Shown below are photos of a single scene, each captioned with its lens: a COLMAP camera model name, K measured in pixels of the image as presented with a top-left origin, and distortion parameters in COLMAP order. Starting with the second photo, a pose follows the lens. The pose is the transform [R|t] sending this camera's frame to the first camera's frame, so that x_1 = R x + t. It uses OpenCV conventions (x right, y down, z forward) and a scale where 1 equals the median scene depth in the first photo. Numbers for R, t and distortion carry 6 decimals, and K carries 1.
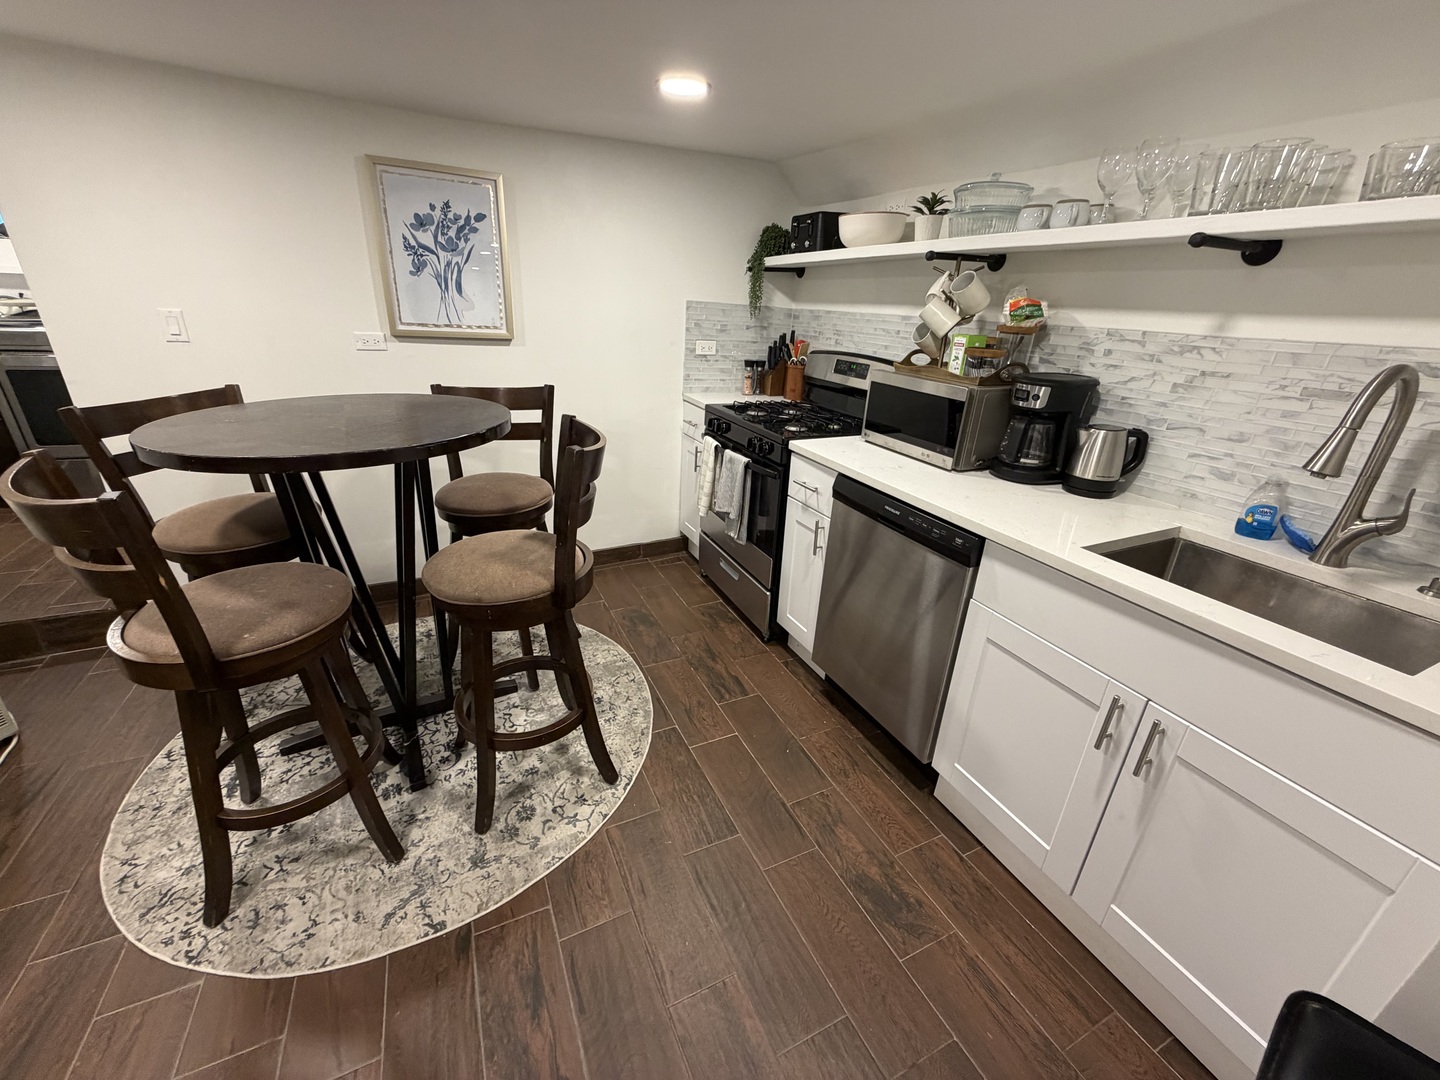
lens RADIAL K [[572.1, 0, 721.3], [0, 572.1, 545.4], [0, 0, 1]] dist [0.000155, -0.000009]
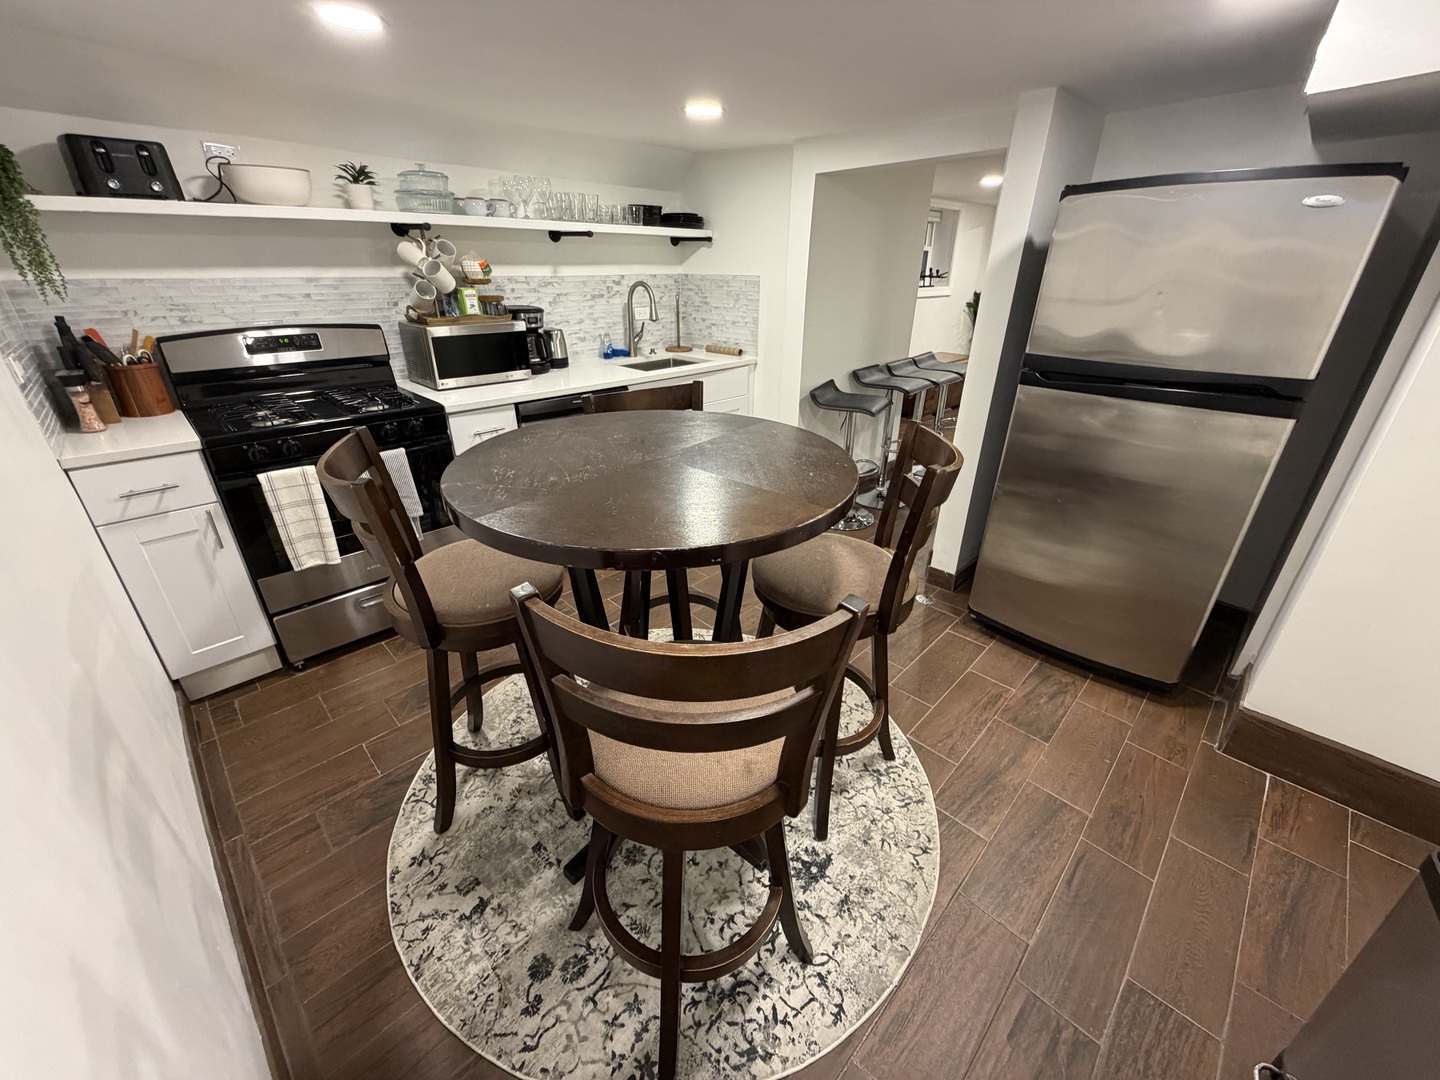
lens RADIAL K [[572.1, 0, 718.7], [0, 572.1, 536.3], [0, 0, 1]] dist [0.000155, -0.000009]
pose [[-0.334664, -0.448530, 0.828747, -1.414100], [0.349437, 0.757689, 0.551182, -0.554715], [-0.875153, 0.474056, -0.096838, 1.062677]]
